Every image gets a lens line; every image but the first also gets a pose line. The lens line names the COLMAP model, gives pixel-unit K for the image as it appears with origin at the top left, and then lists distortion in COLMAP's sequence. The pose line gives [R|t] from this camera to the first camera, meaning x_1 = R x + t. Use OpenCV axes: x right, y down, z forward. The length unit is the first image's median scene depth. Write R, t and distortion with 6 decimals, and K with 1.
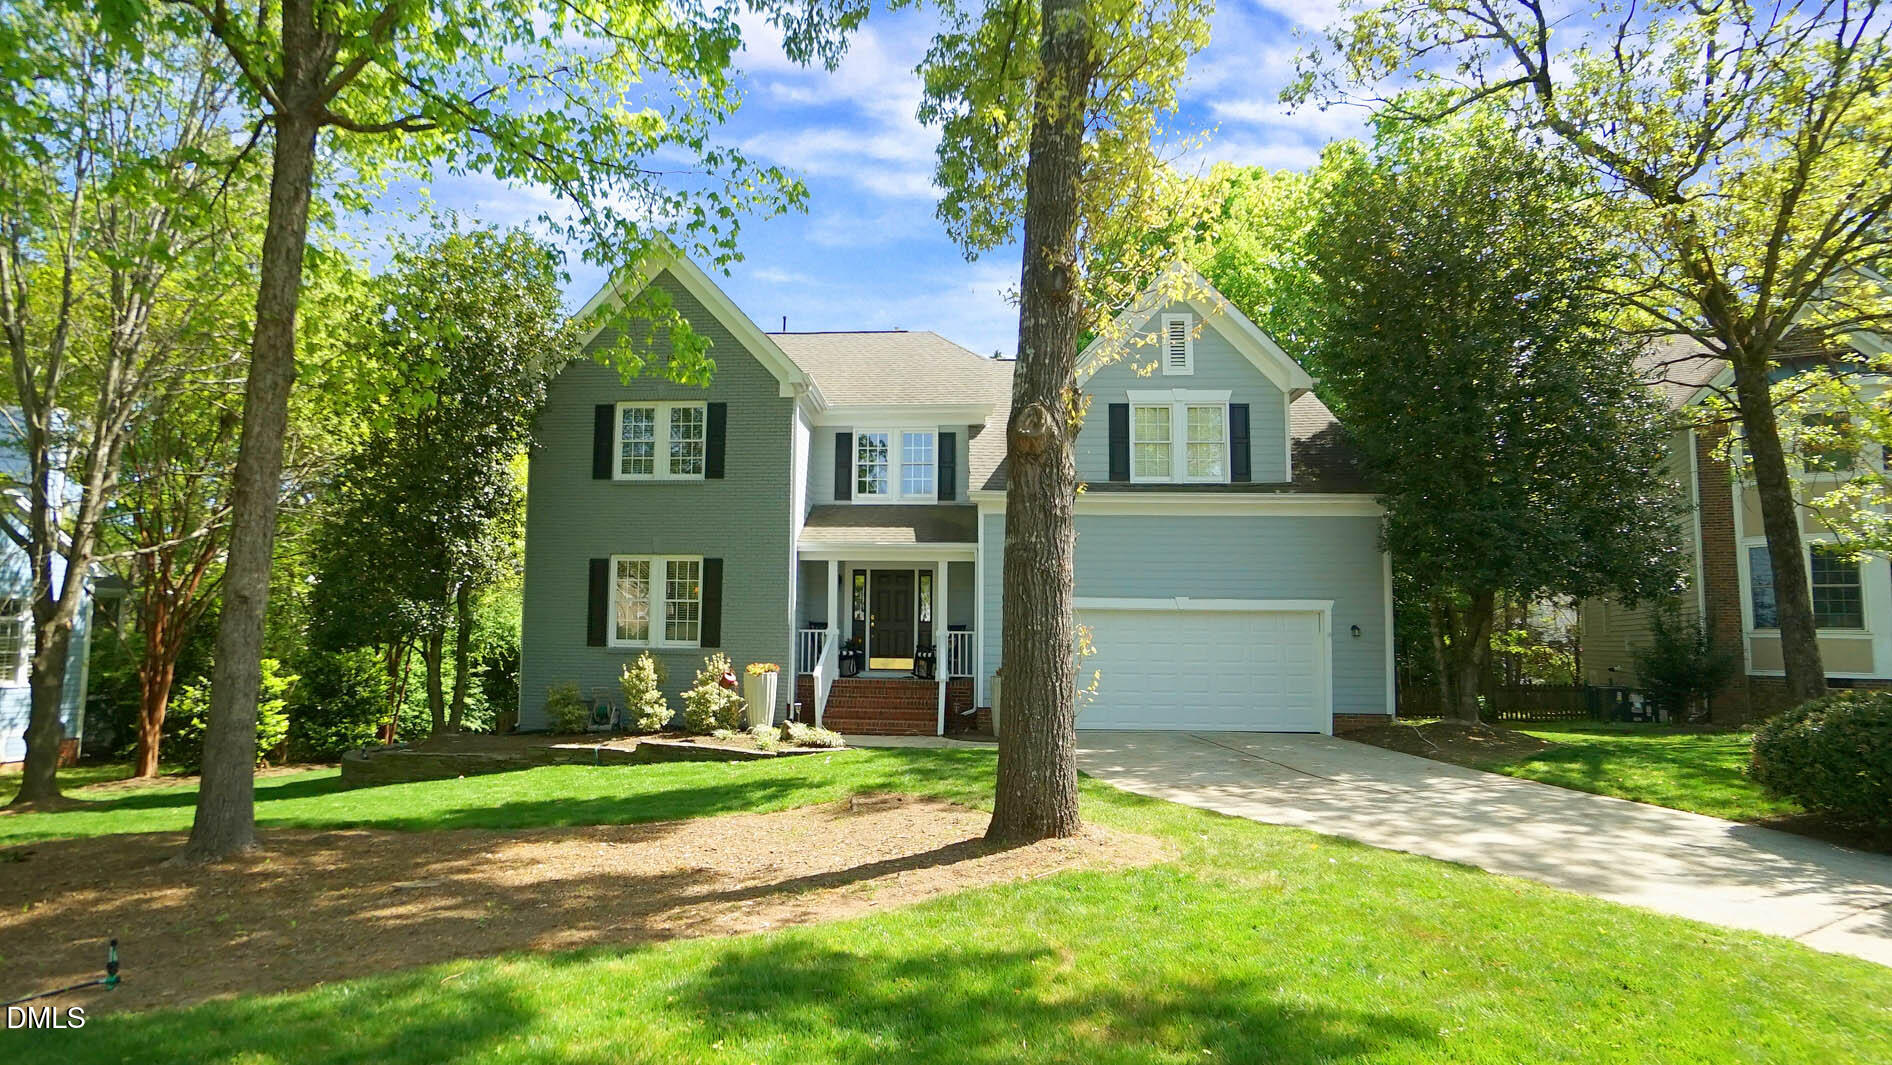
lens RADIAL K [[844.4, 0, 946.0], [0, 844.4, 532.5], [0, 0, 1]] dist [0.000459, 0.000131]
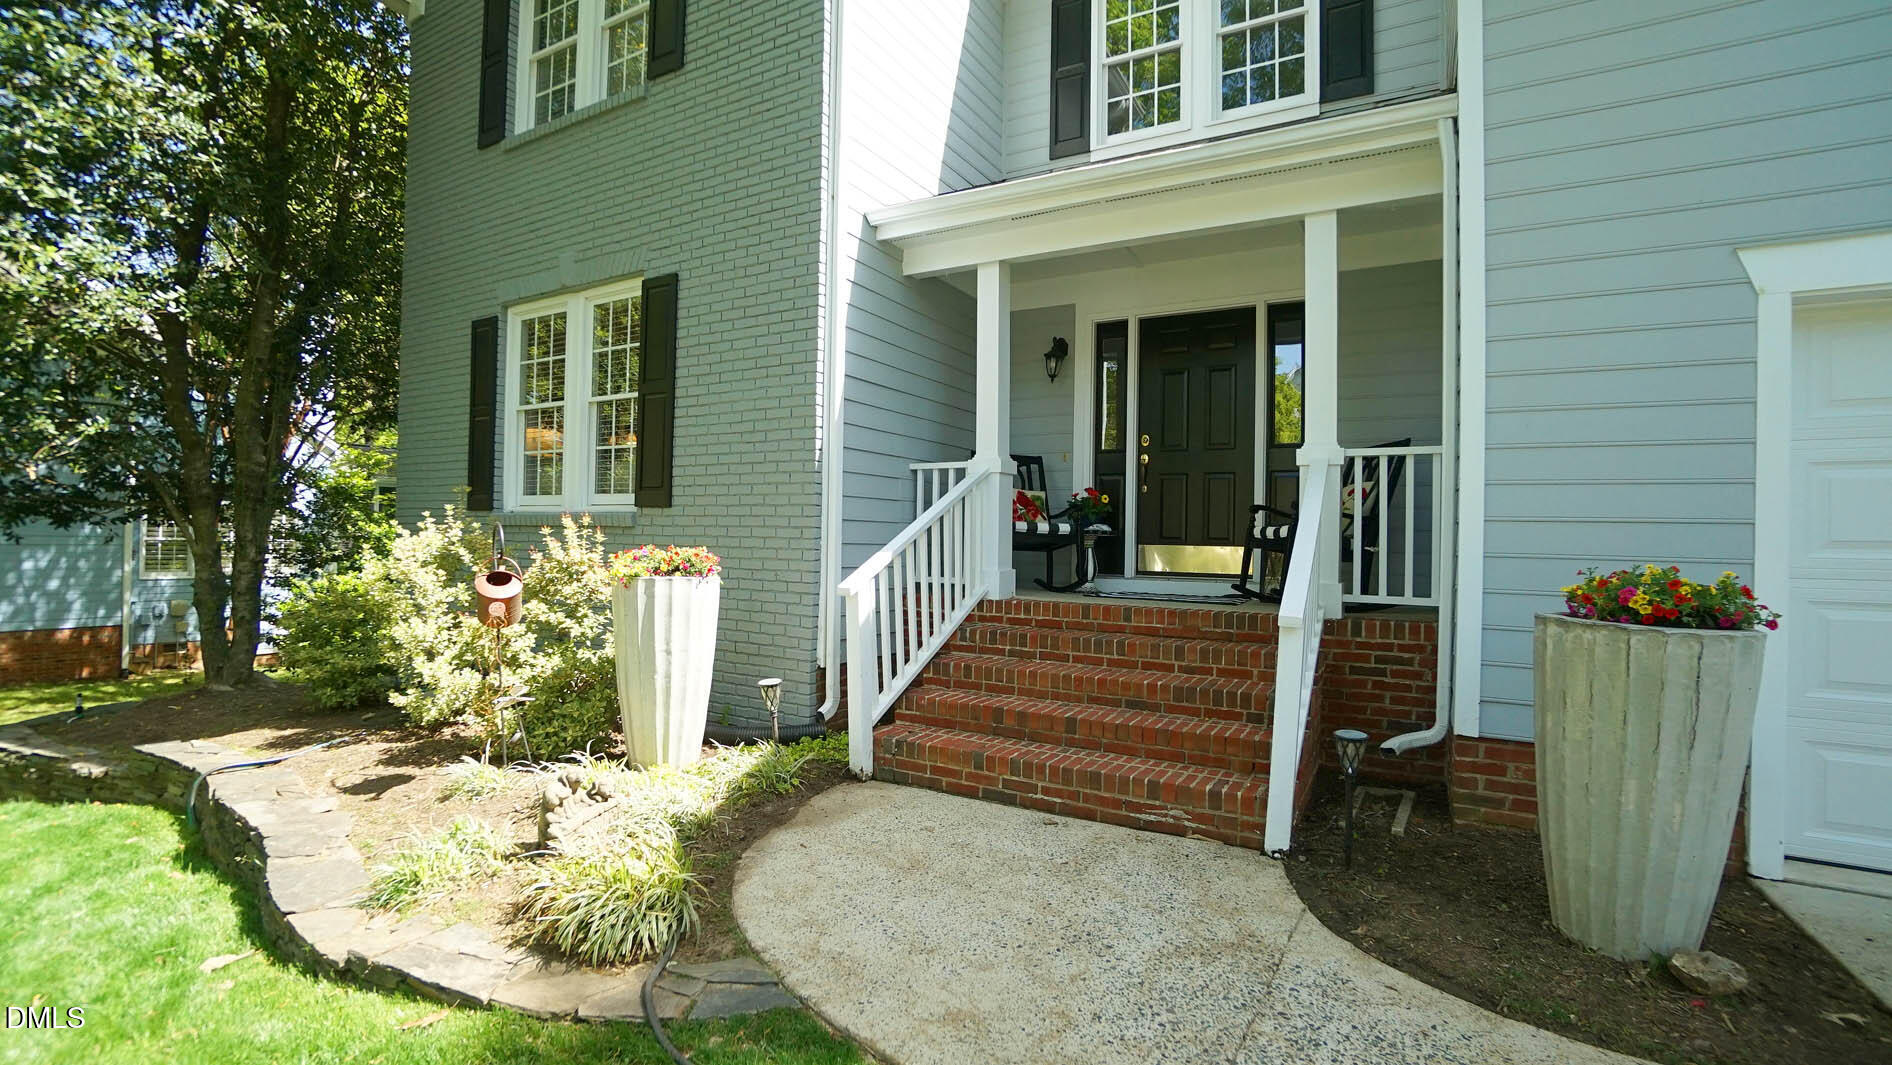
lens RADIAL K [[844.4, 0, 946.0], [0, 844.4, 532.5], [0, 0, 1]] dist [0.000459, 0.000131]
pose [[0.879503, 0.002592, -0.475887, 0.022371], [0.055500, 0.992603, 0.107977, 0.105839], [0.472647, -0.121378, 0.872853, 0.671833]]
